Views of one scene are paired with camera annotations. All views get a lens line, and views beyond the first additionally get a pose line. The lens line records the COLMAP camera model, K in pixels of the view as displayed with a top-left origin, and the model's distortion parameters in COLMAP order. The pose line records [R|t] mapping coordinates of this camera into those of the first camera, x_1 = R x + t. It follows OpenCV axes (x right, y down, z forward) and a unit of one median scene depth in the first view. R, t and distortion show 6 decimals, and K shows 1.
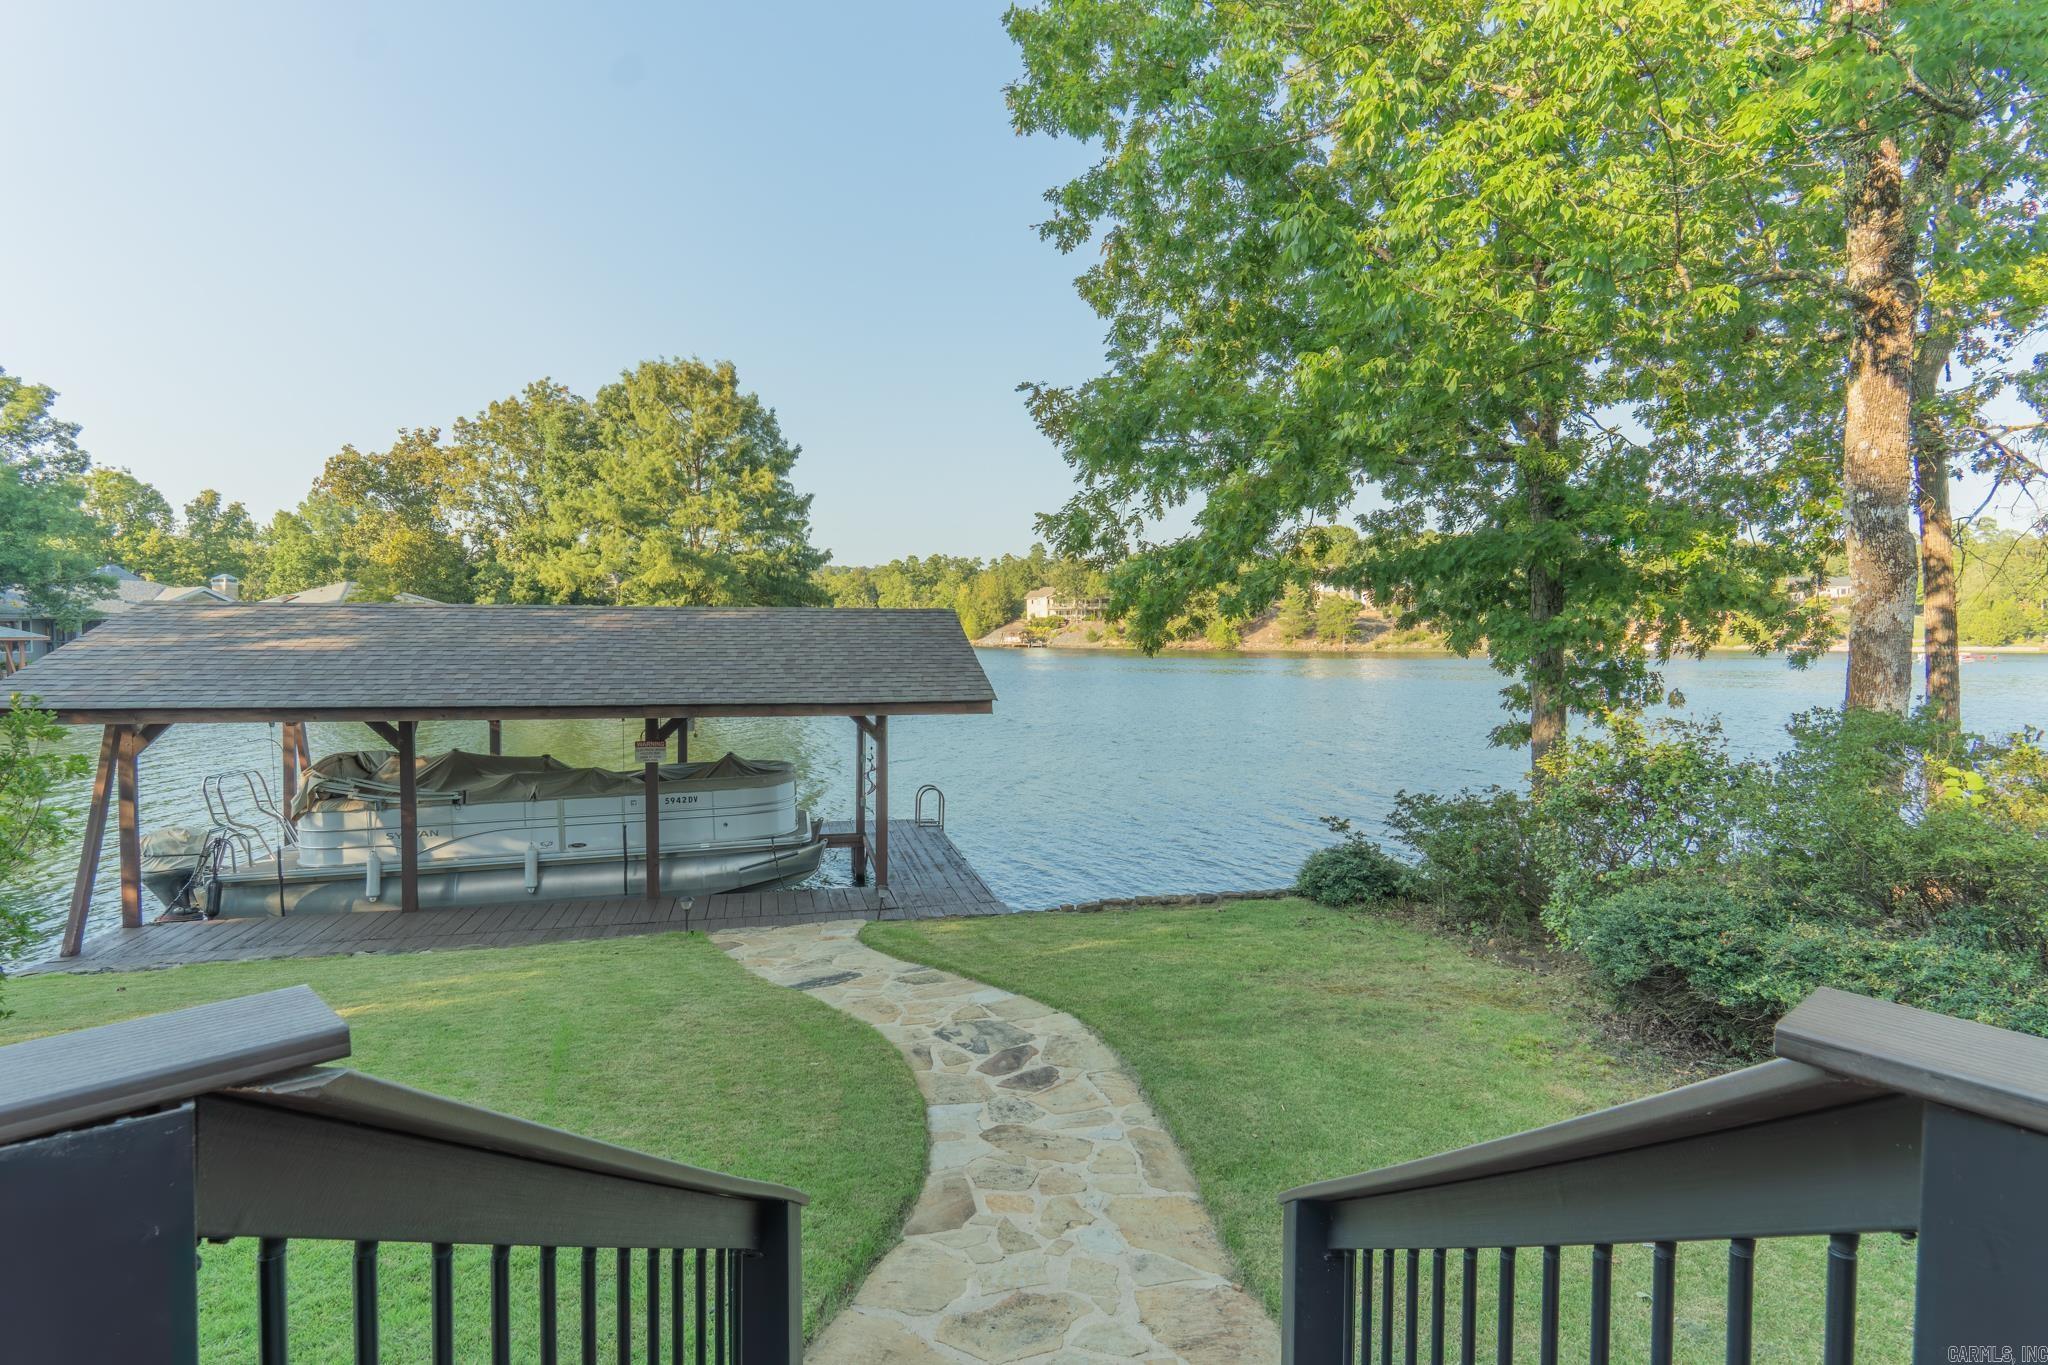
lens RADIAL K [[1101.8, 0, 1031.8], [0, 1101.8, 677.8], [0, 0, 1]] dist [0.006577, -0.000104]
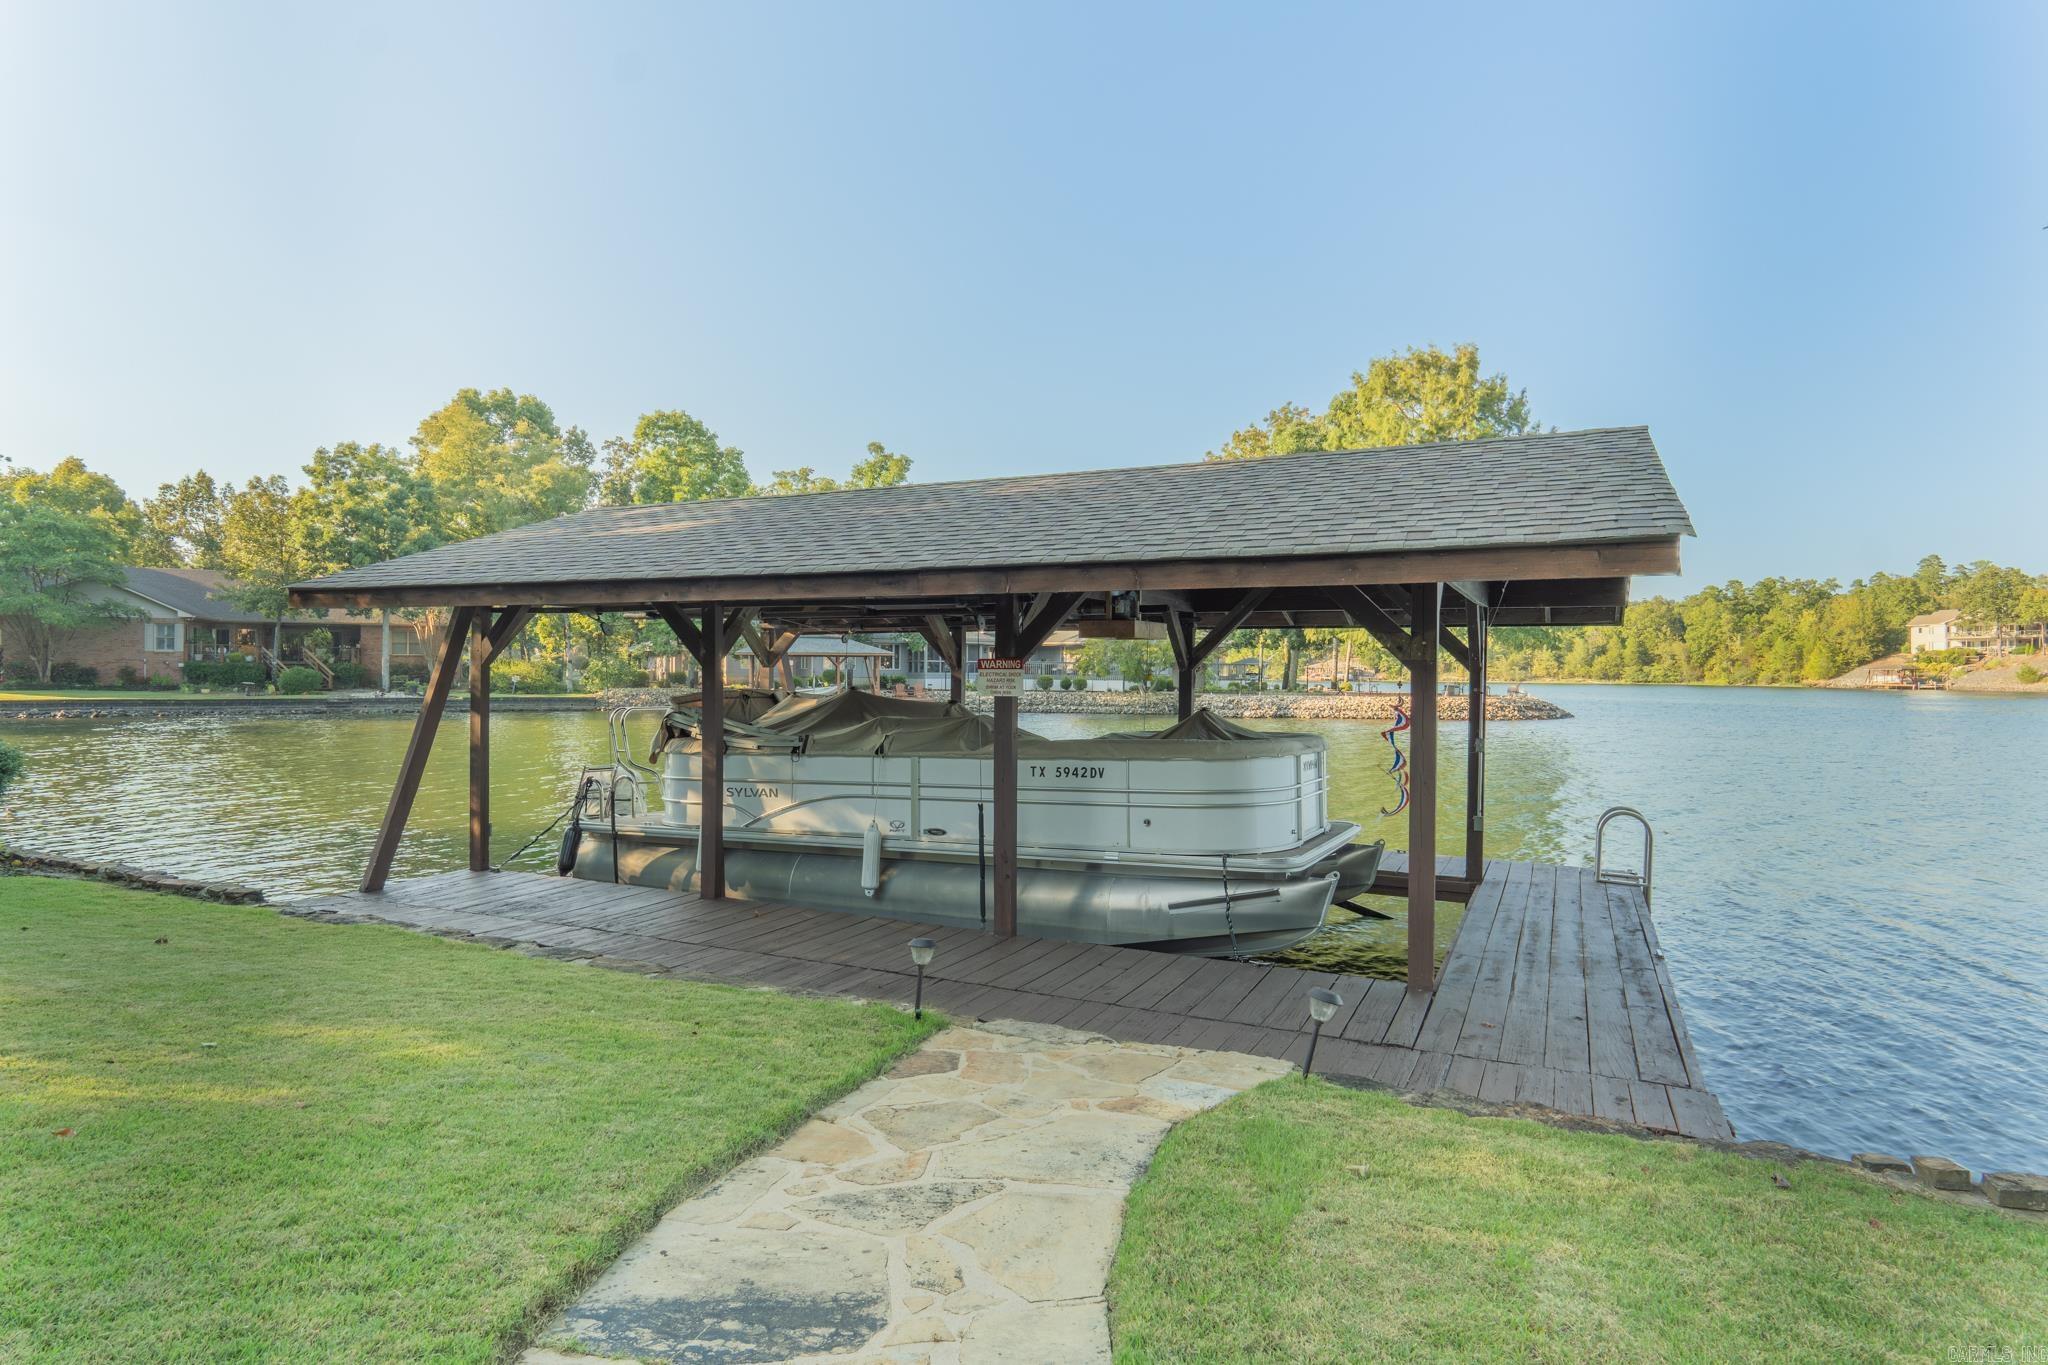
lens RADIAL K [[1101.8, 0, 1024.6], [0, 1101.8, 664.7], [0, 0, 1]] dist [0.006577, -0.000104]
pose [[0.776793, 0.000479, -0.629756, 0.005391], [-0.032381, 0.998707, -0.039181, 0.016775], [0.628924, 0.050827, 0.775804, 0.113834]]
